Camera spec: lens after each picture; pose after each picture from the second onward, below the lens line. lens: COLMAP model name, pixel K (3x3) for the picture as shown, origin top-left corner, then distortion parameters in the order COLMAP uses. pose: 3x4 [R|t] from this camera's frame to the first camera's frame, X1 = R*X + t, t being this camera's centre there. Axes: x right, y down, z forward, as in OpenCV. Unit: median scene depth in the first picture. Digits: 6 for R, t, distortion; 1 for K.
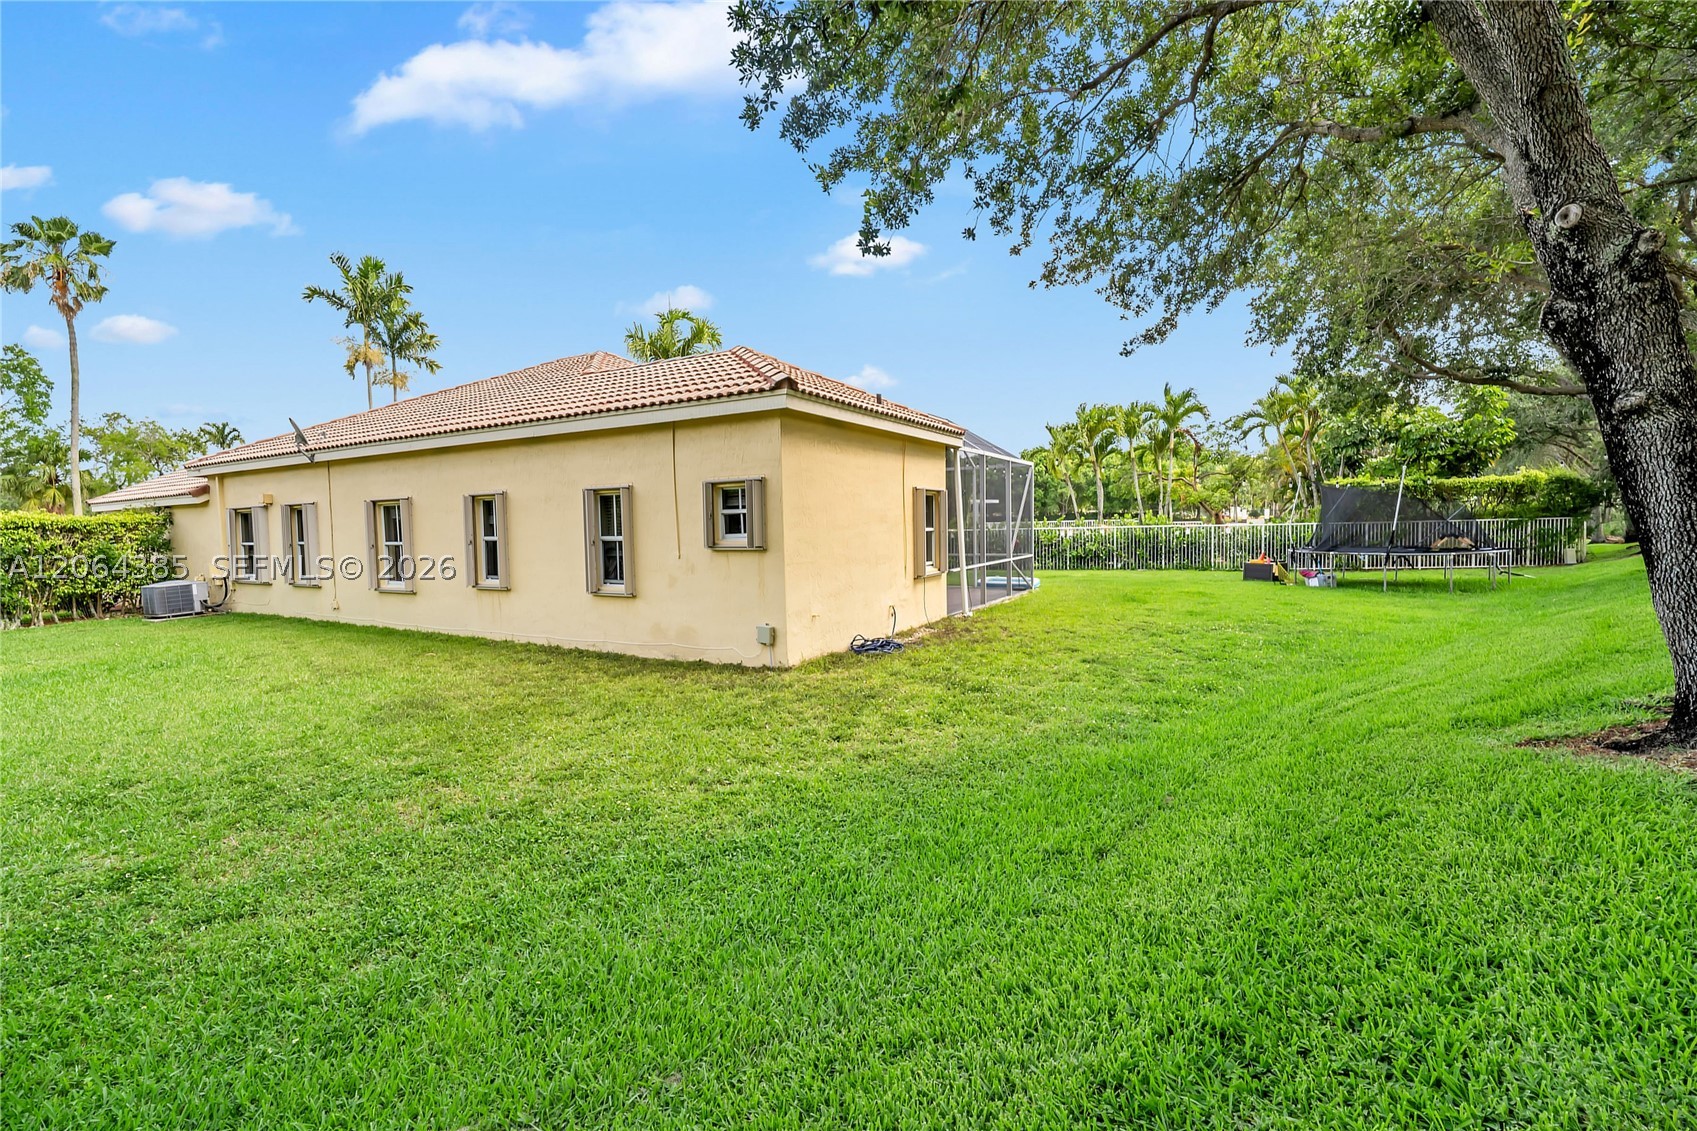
lens RADIAL K [[716.1, 0, 848.0], [0, 716.1, 586.4], [0, 0, 1]] dist [-0.019386, -0.000243]
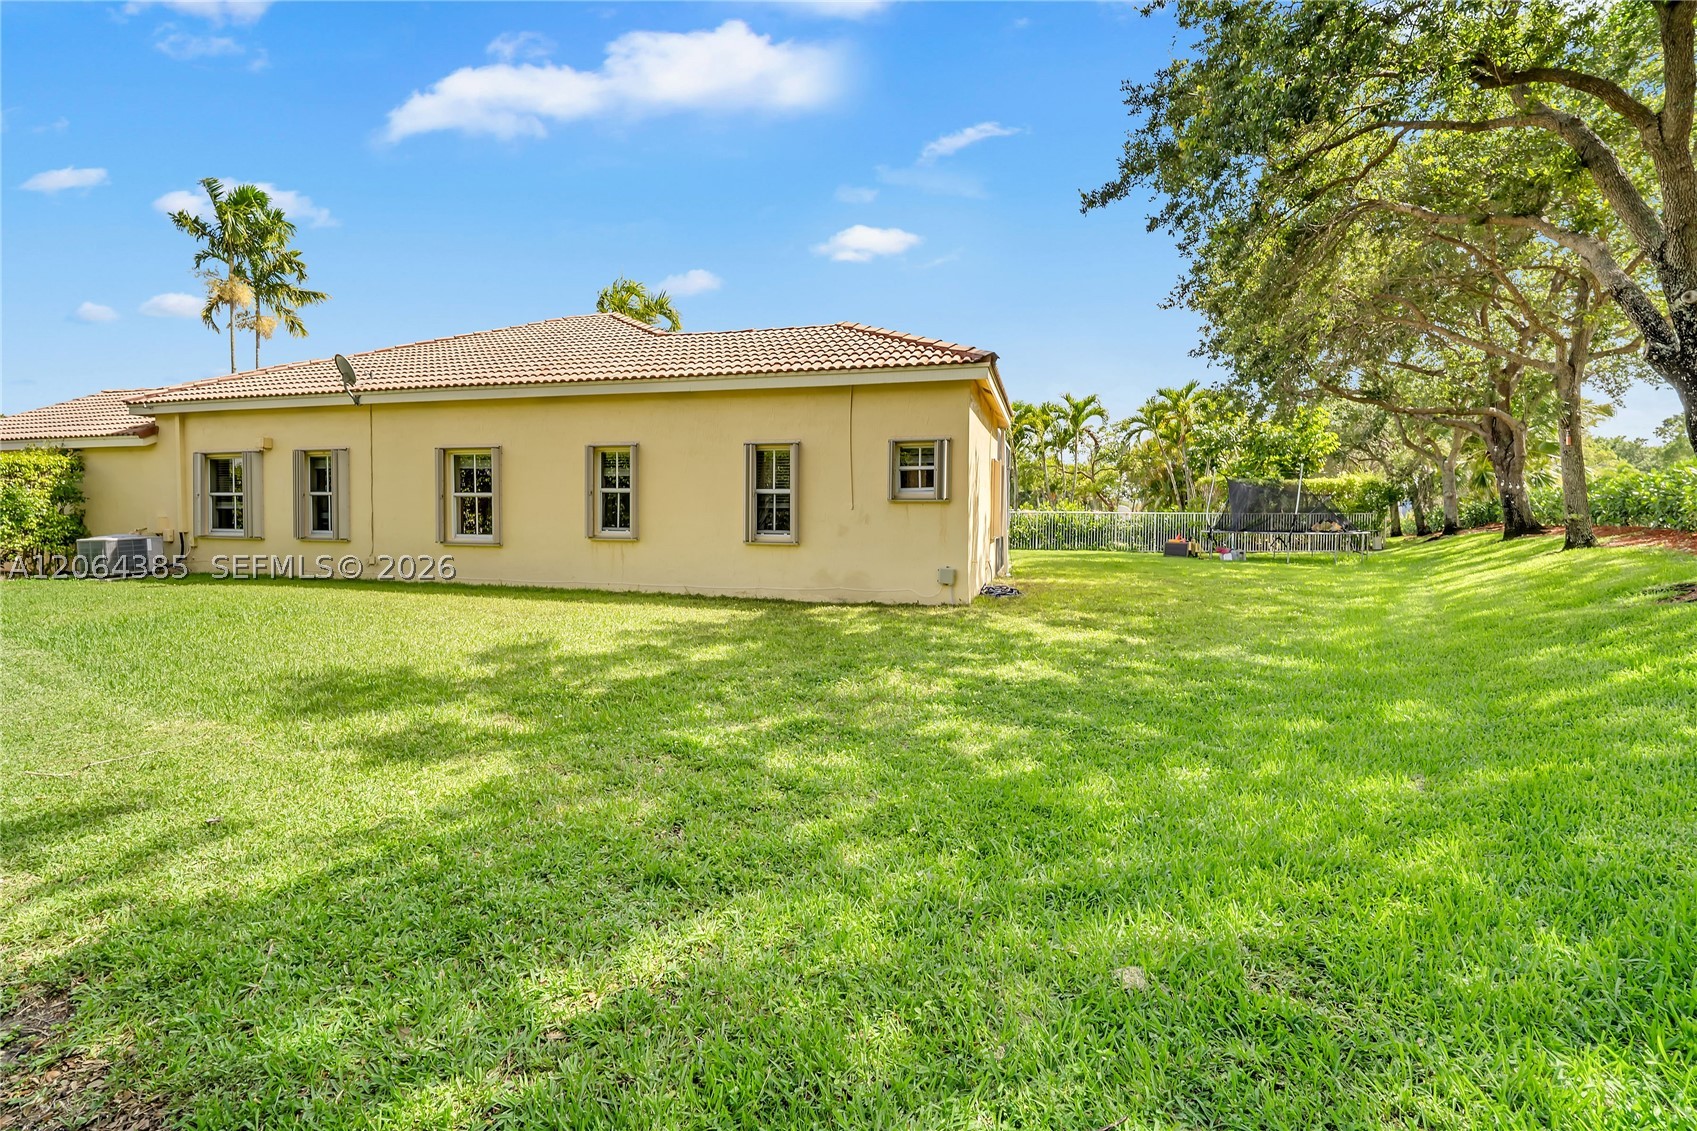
lens RADIAL K [[719.3, 0, 848.5], [0, 719.3, 565.5], [0, 0, 1]] dist [-0.019305, -0.000028]
pose [[0.970134, 0.010163, 0.242355, -0.309234], [-0.005264, 0.999769, -0.020853, 0.042566], [-0.242511, 0.018954, 0.969963, -0.040277]]
